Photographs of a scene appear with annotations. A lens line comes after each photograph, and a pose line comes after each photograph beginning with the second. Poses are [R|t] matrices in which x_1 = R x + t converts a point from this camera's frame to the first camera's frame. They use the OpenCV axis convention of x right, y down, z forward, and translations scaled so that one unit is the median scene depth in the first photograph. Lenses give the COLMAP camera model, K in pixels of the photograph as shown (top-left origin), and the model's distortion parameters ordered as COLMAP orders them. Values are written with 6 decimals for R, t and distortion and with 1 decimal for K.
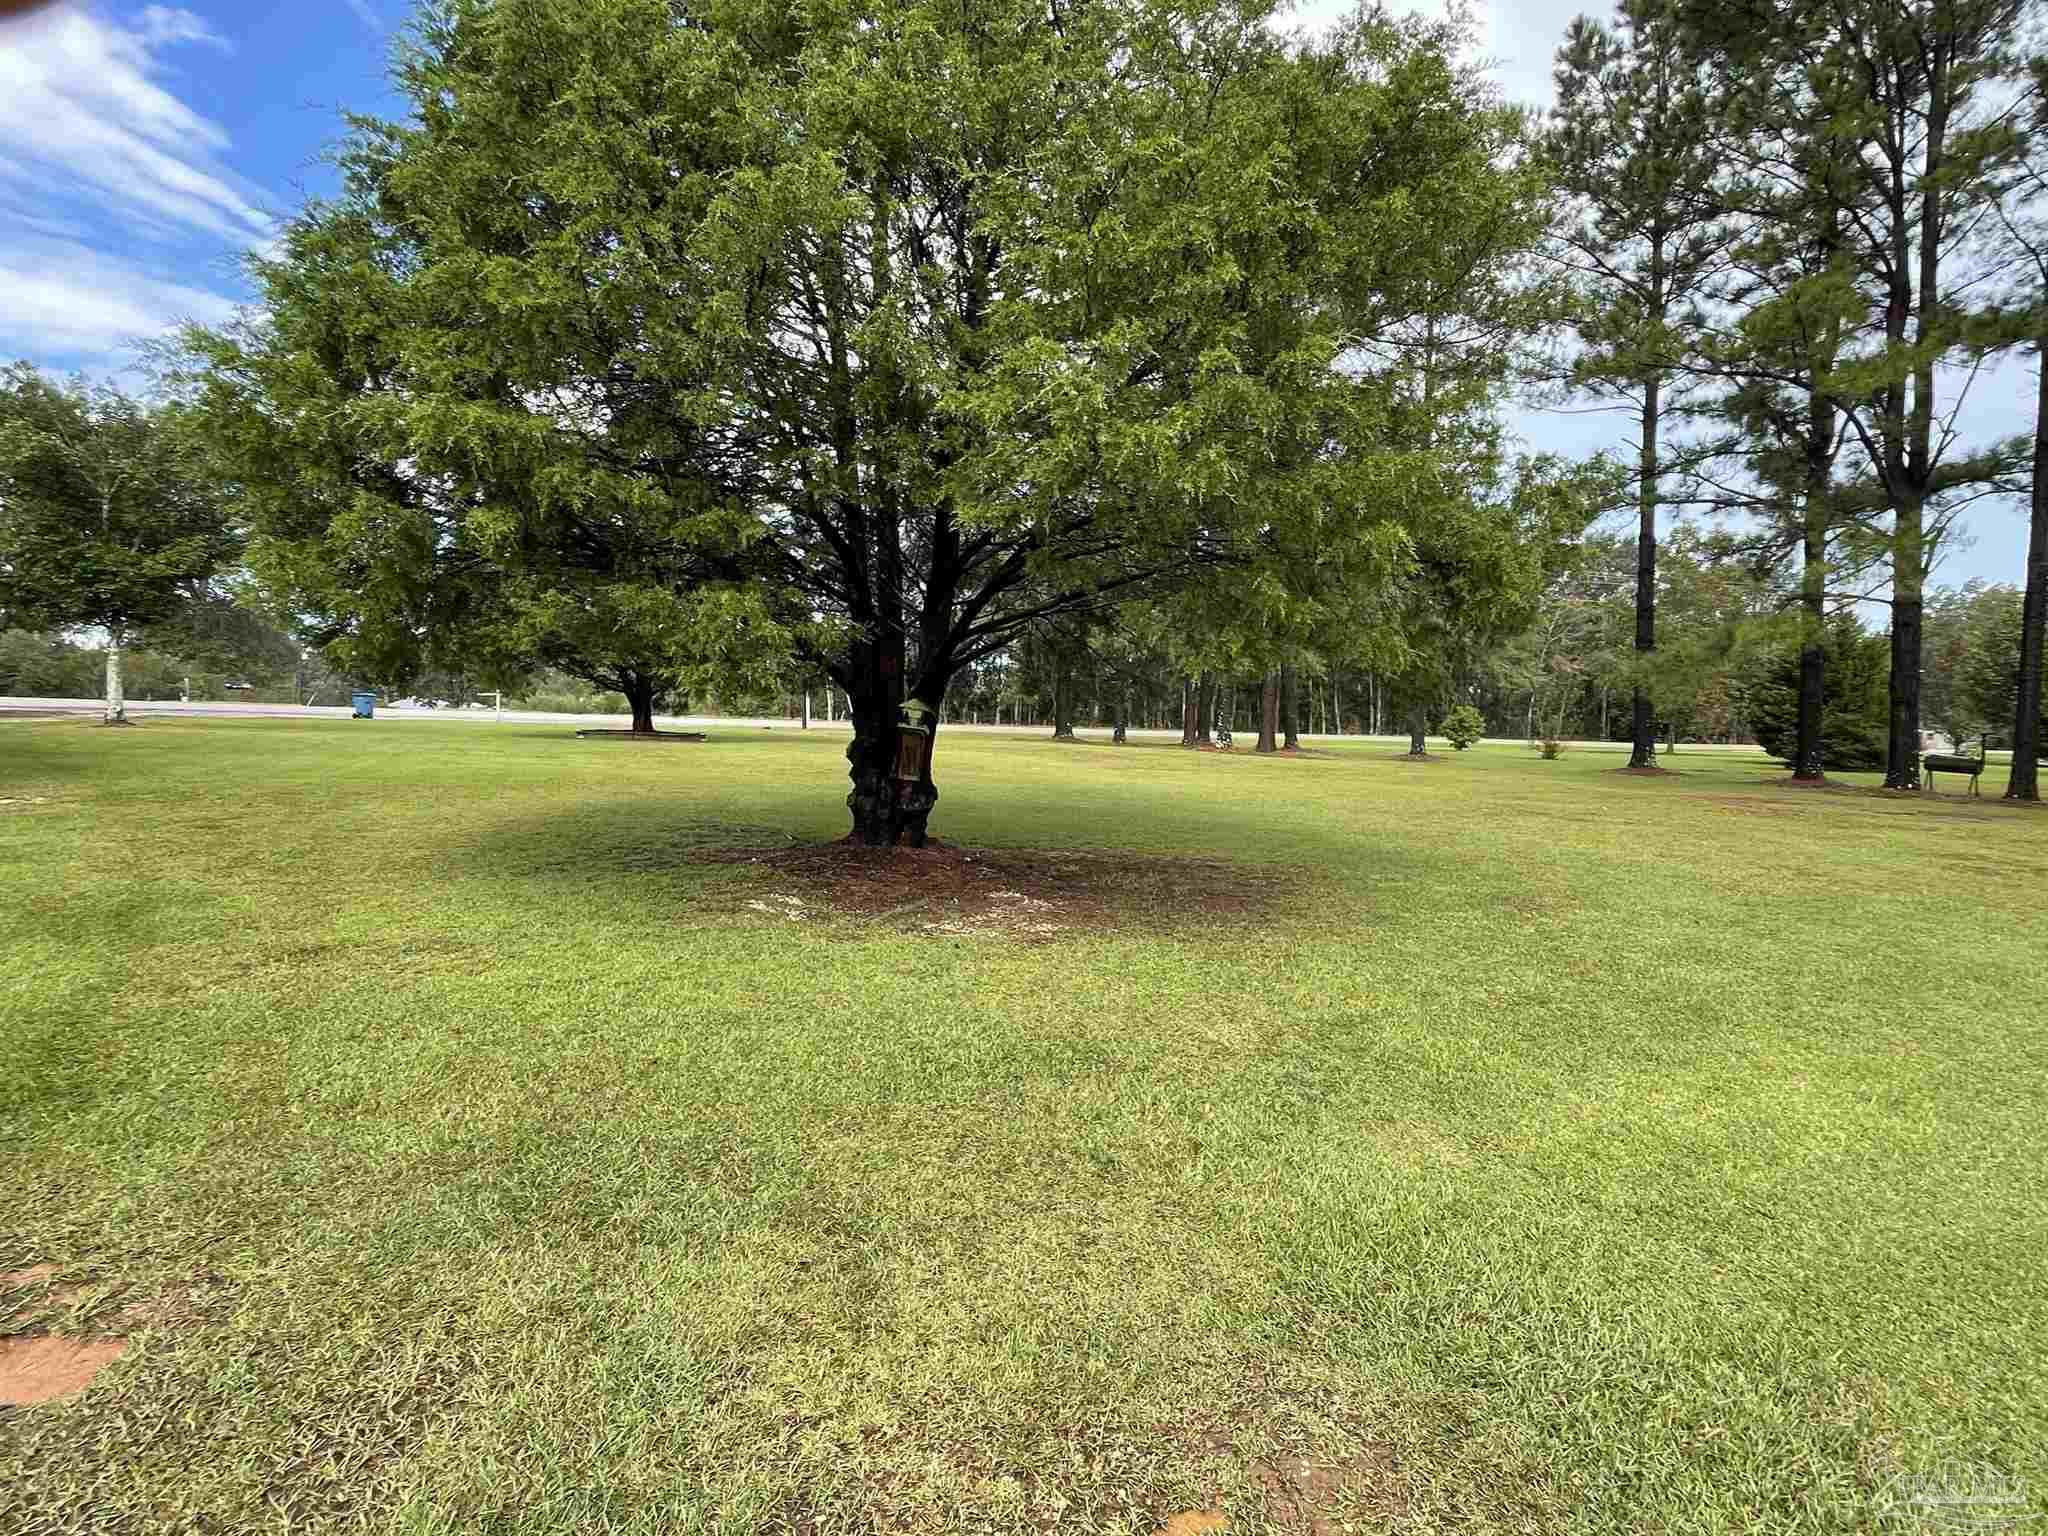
lens RADIAL K [[1076.6, 0, 1024.8], [0, 1076.6, 765.4], [0, 0, 1]] dist [-0.015531, 0.006008]
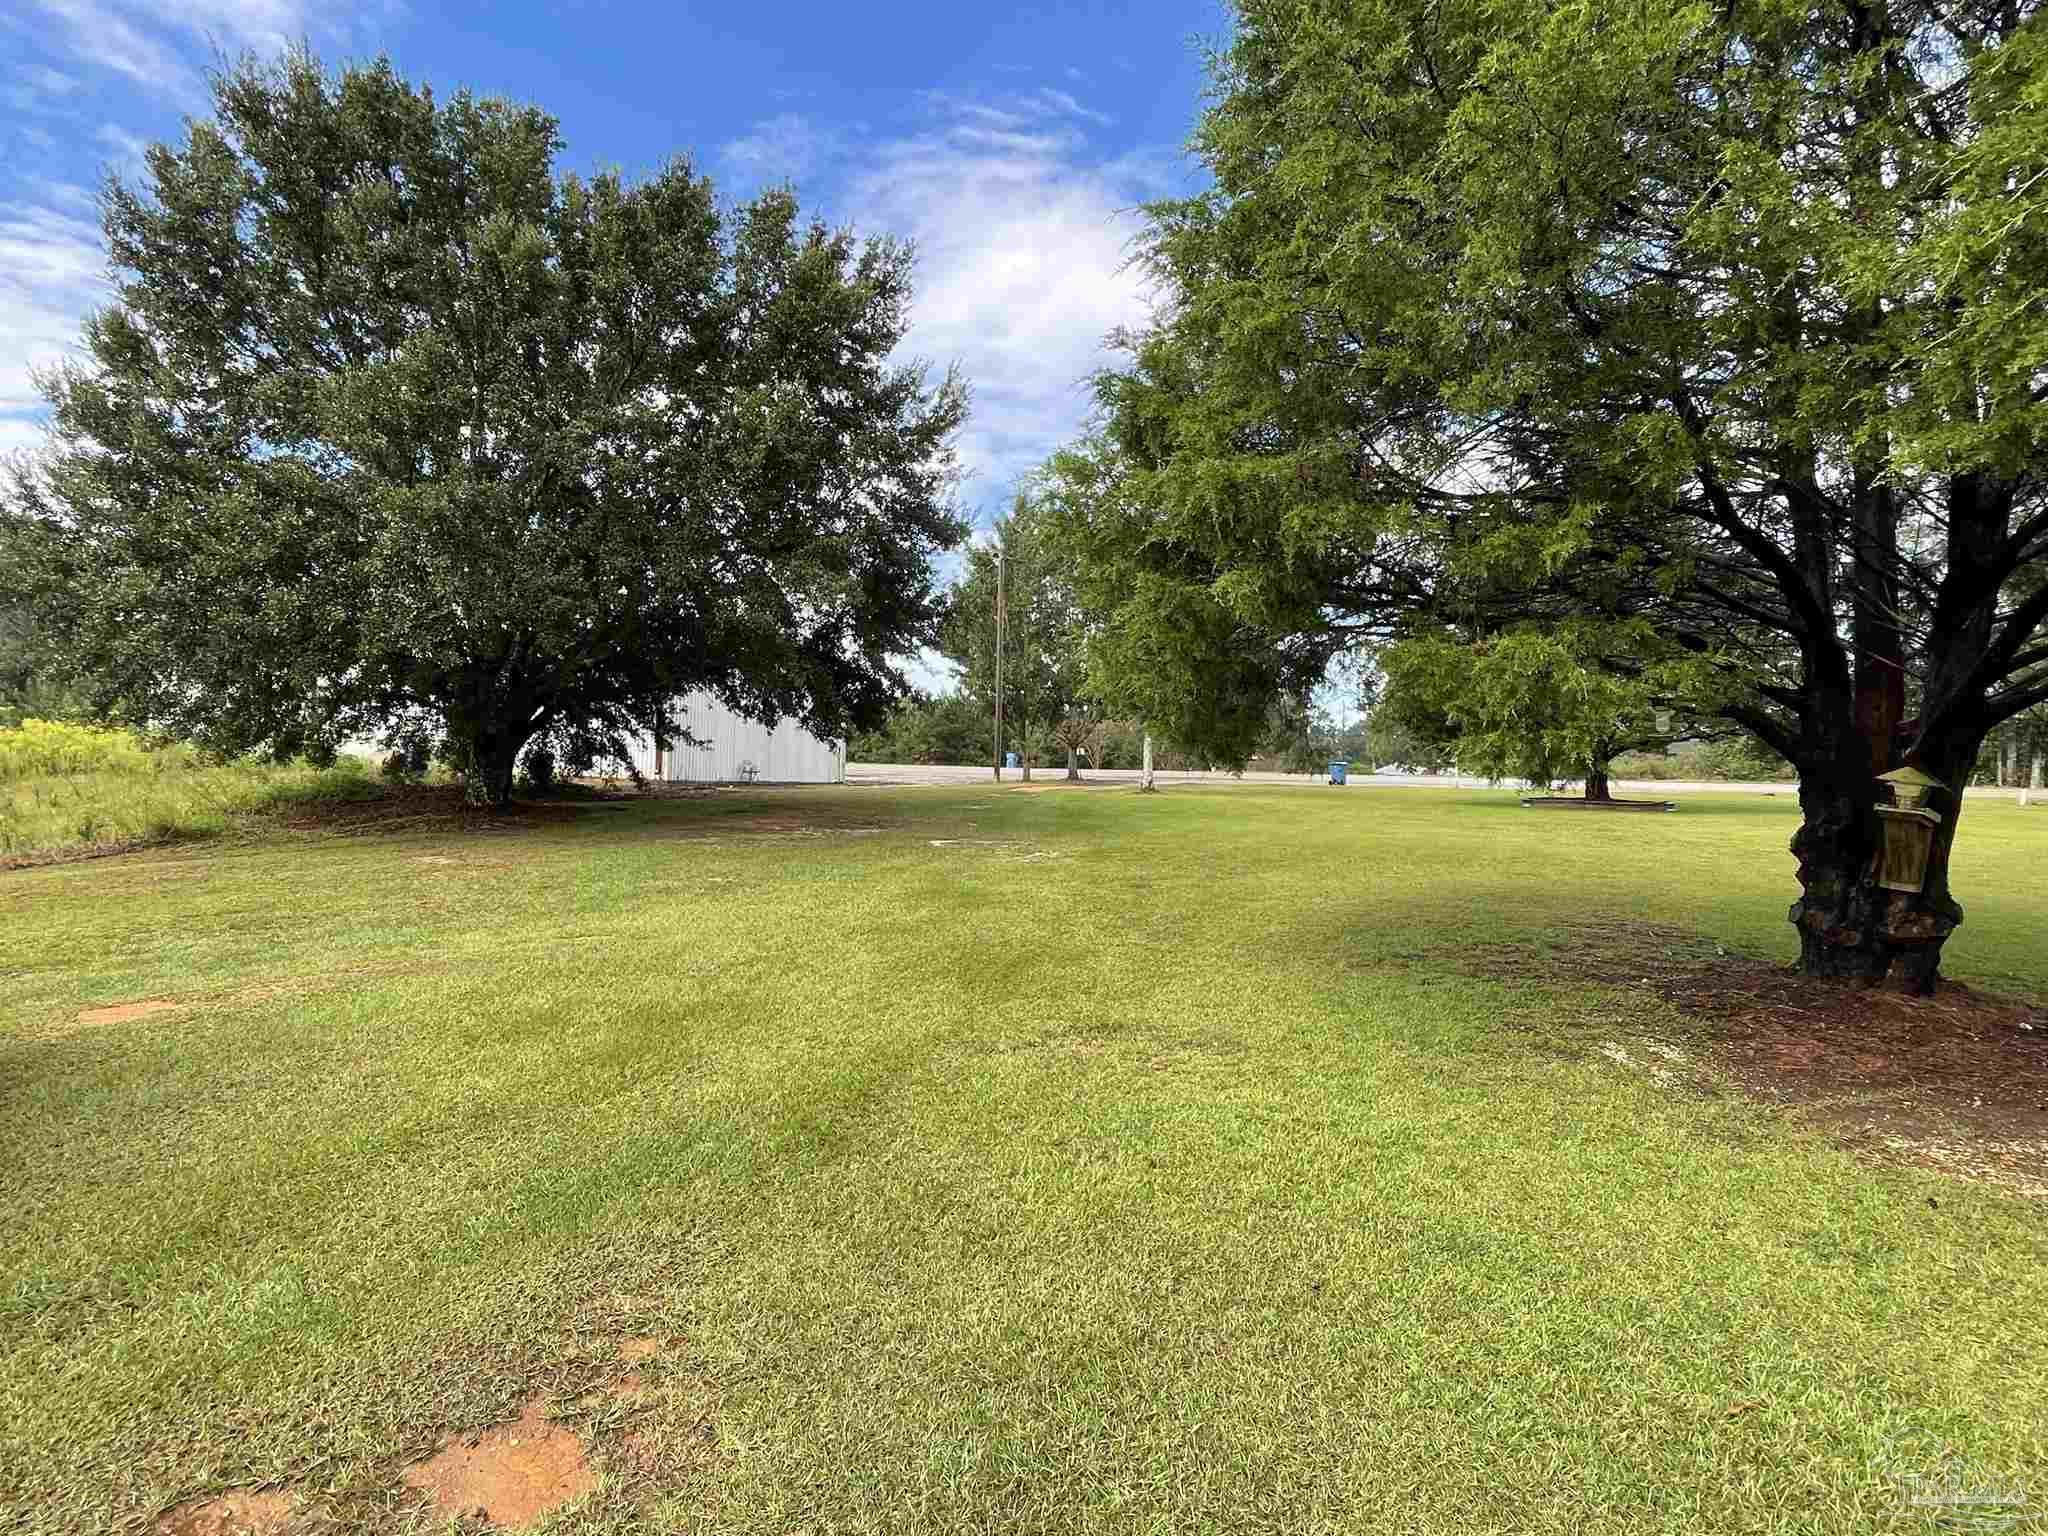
lens RADIAL K [[1076.6, 0, 1022.9], [0, 1076.6, 777.3], [0, 0, 1]] dist [-0.015531, 0.006008]
pose [[0.654272, -0.008092, -0.756216, 0.035528], [-0.028458, 0.998971, -0.035312, -0.017269], [0.755724, 0.044624, 0.653369, 0.164968]]
